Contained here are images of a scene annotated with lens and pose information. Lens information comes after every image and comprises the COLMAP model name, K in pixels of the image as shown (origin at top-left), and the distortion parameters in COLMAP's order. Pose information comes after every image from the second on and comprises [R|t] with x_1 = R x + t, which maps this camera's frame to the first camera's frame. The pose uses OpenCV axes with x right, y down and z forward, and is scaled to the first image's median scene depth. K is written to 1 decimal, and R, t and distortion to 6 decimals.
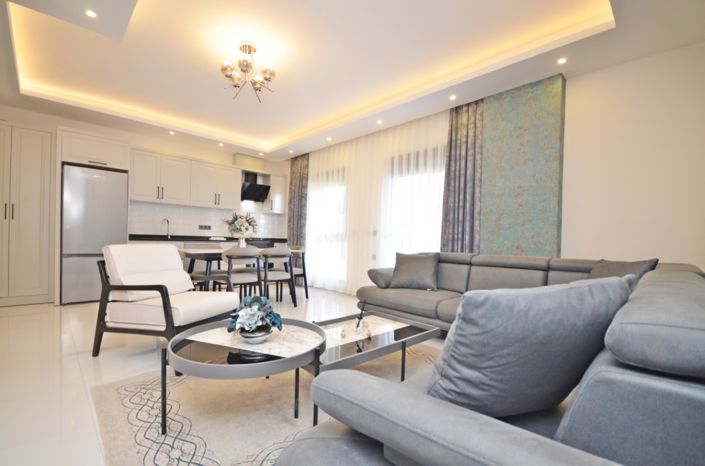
lens RADIAL K [[313.5, 0, 352.2], [0, 313.5, 242.1], [0, 0, 1]] dist [0.001047, 0.000068]
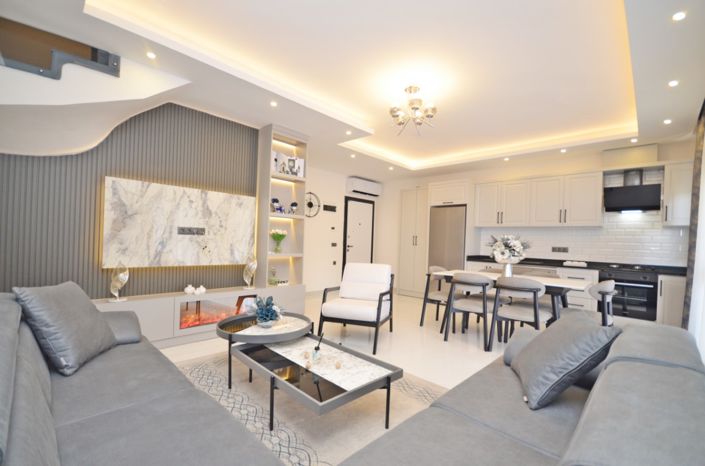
lens RADIAL K [[313.5, 0, 352.2], [0, 313.5, 242.1], [0, 0, 1]] dist [0.001047, 0.000068]
pose [[0.029933, -0.018832, -0.999374, 0.425122], [-0.038604, 0.999055, -0.019983, -0.031344], [0.998806, 0.039178, 0.029178, 0.447838]]
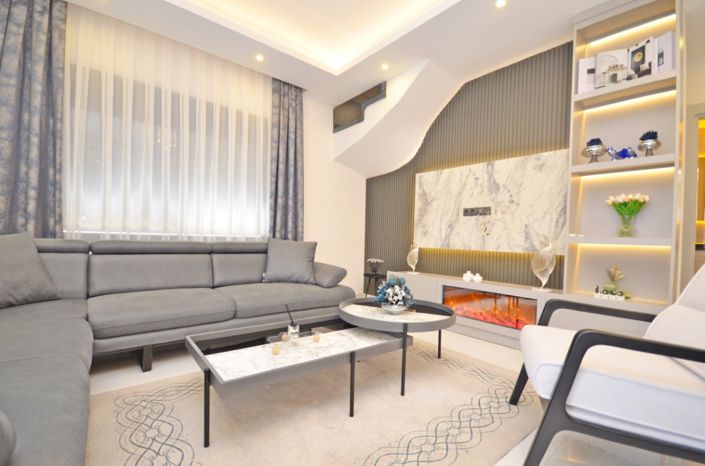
lens RADIAL K [[313.5, 0, 352.2], [0, 313.5, 242.1], [0, 0, 1]] dist [0.001047, 0.000068]
pose [[-0.995546, -0.055117, 0.076489, -0.073091], [-0.053796, 0.998367, 0.019223, 0.004978], [-0.077424, 0.015023, -0.996885, 0.742748]]
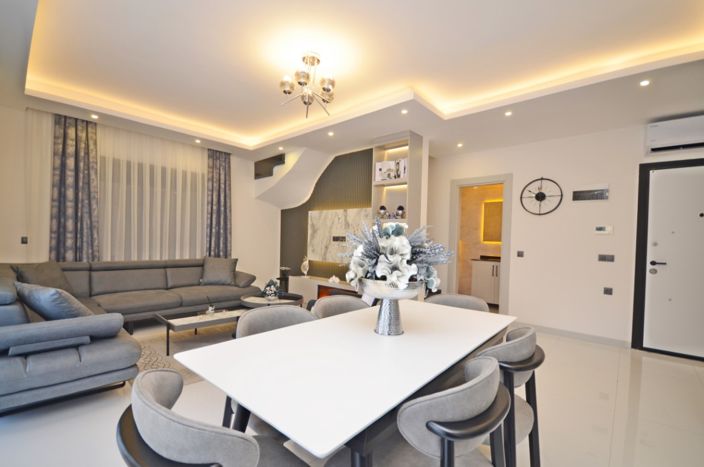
lens RADIAL K [[313.1, 0, 350.2], [0, 313.1, 242.9], [0, 0, 1]] dist [-0.001842, -0.000319]
pose [[-0.997379, -0.050968, -0.051350, -0.247800], [-0.051818, 0.998538, 0.015361, -0.059570], [0.050492, 0.017981, -0.998563, 1.104540]]
